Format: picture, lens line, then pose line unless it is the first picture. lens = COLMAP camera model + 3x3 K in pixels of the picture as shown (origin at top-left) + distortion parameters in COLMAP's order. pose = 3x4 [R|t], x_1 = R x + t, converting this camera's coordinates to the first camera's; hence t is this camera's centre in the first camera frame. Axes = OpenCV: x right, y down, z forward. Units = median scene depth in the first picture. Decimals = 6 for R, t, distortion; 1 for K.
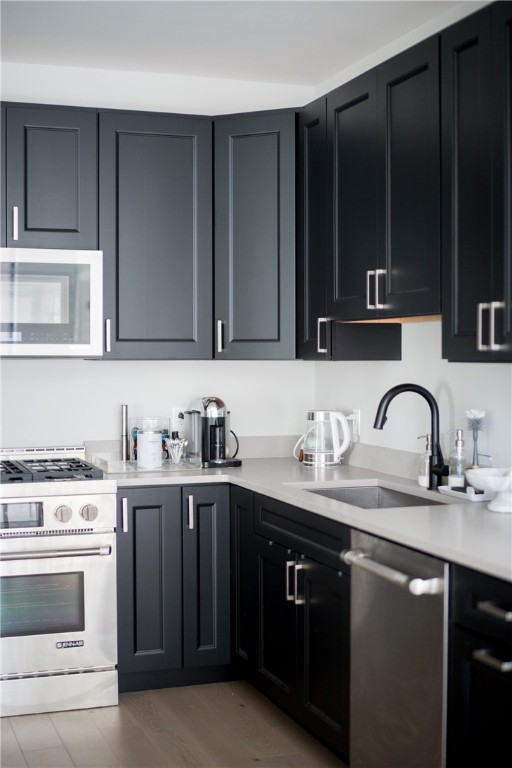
lens RADIAL K [[1124.9, 0, 257.0], [0, 1124.9, 381.7], [0, 0, 1]] dist [-0.102077, 0.000000]
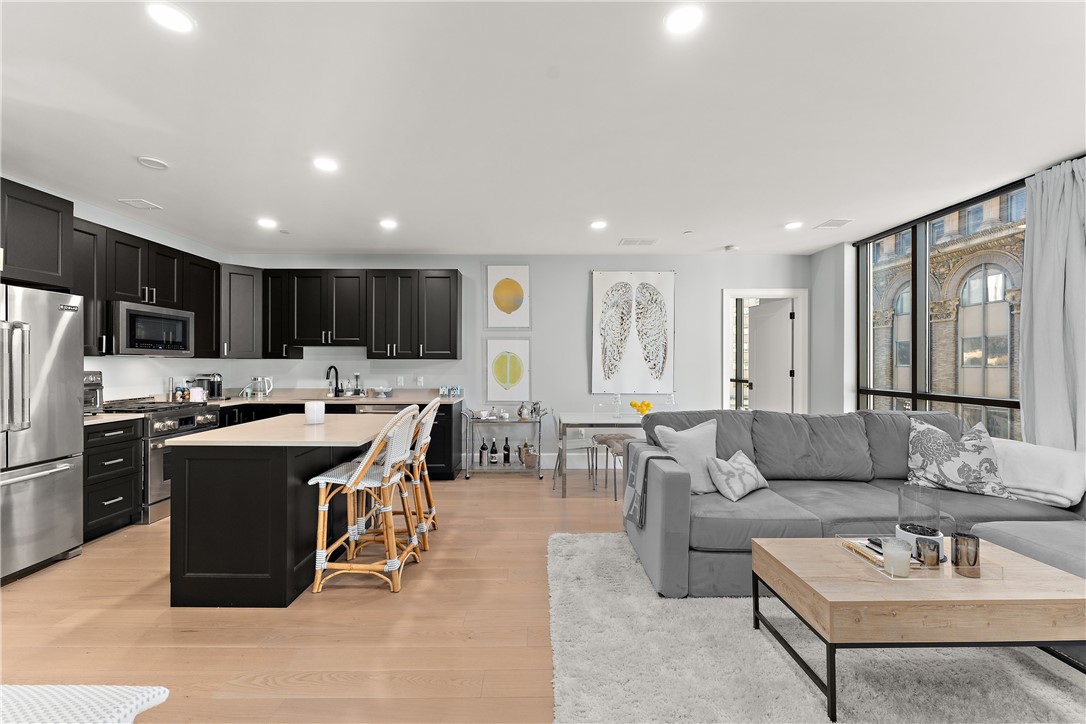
lens RADIAL K [[435.2, 0, 540.2], [0, 435.2, 361.5], [0, 0, 1]] dist [0.001786, 0.000744]
pose [[0.334180, 0.007132, 0.942482, -0.803044], [0.021600, 0.999651, -0.015224, 0.020225], [-0.942262, 0.025445, 0.333909, -0.016073]]
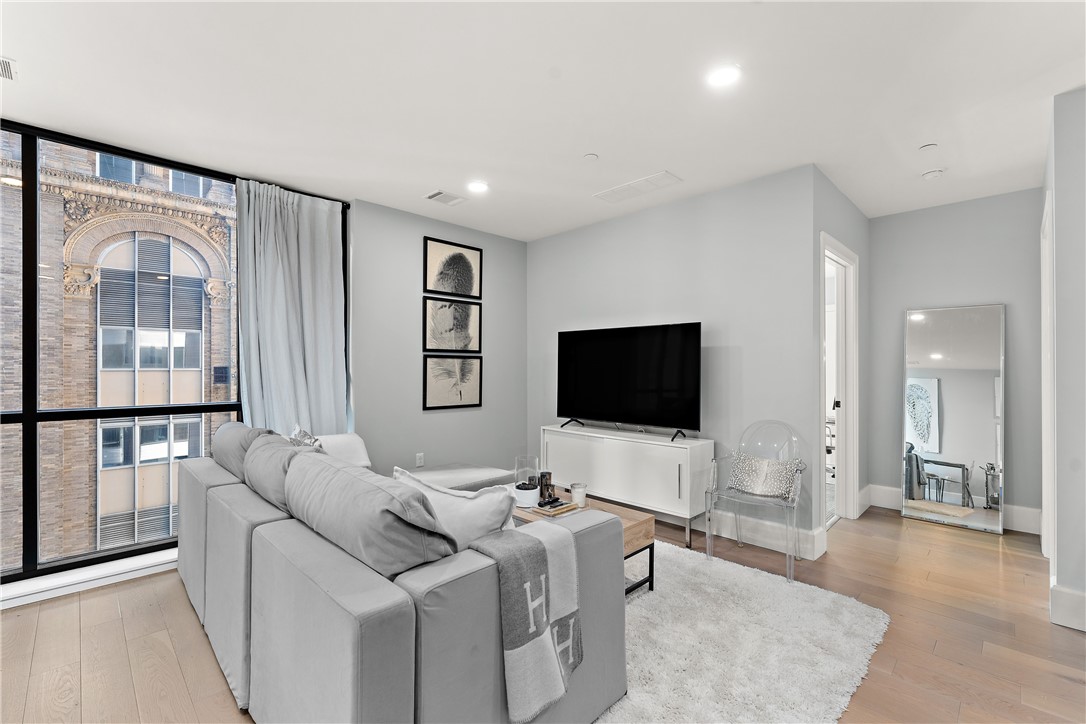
lens RADIAL K [[468.8, 0, 537.9], [0, 468.8, 369.6], [0, 0, 1]] dist [-0.003036, 0.000157]
pose [[-0.909065, 0.003414, -0.416641, -0.005419], [-0.008442, 0.999610, 0.026609, 0.013424], [0.416570, 0.027706, -0.908681, 0.363066]]
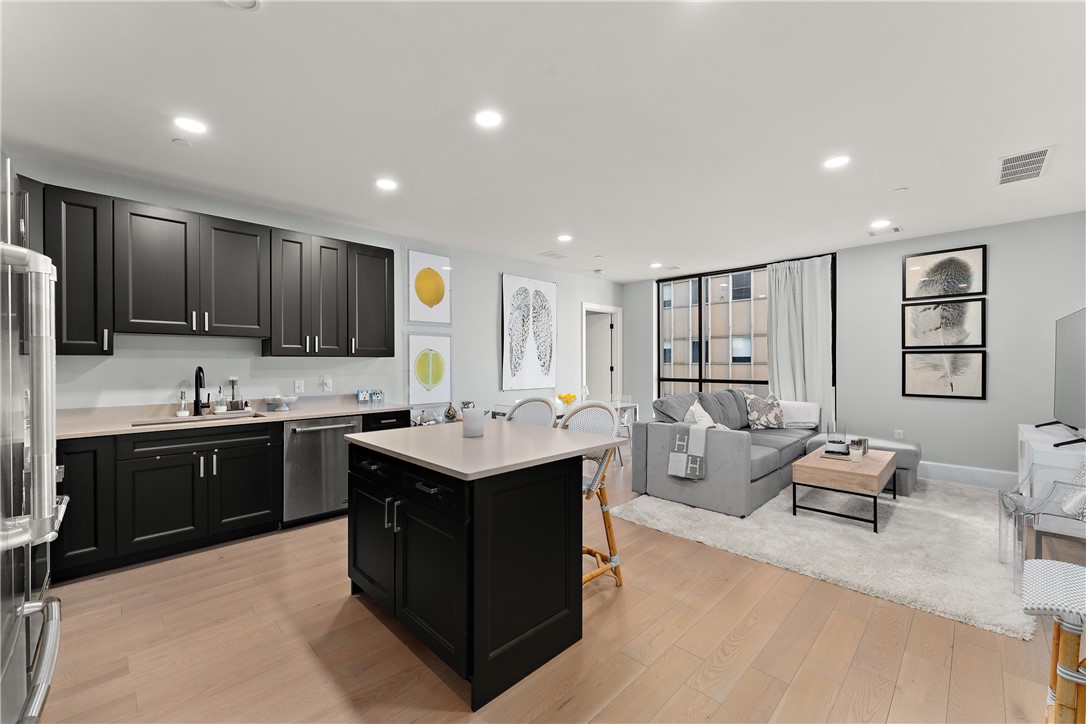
lens RADIAL K [[435.2, 0, 541.7], [0, 435.2, 363.9], [0, 0, 1]] dist [0.001786, 0.000744]
pose [[-0.424663, 0.000497, 0.905351, -0.809090], [0.027081, 0.999559, 0.012154, 0.003960], [-0.904946, 0.029679, -0.424490, 0.695417]]
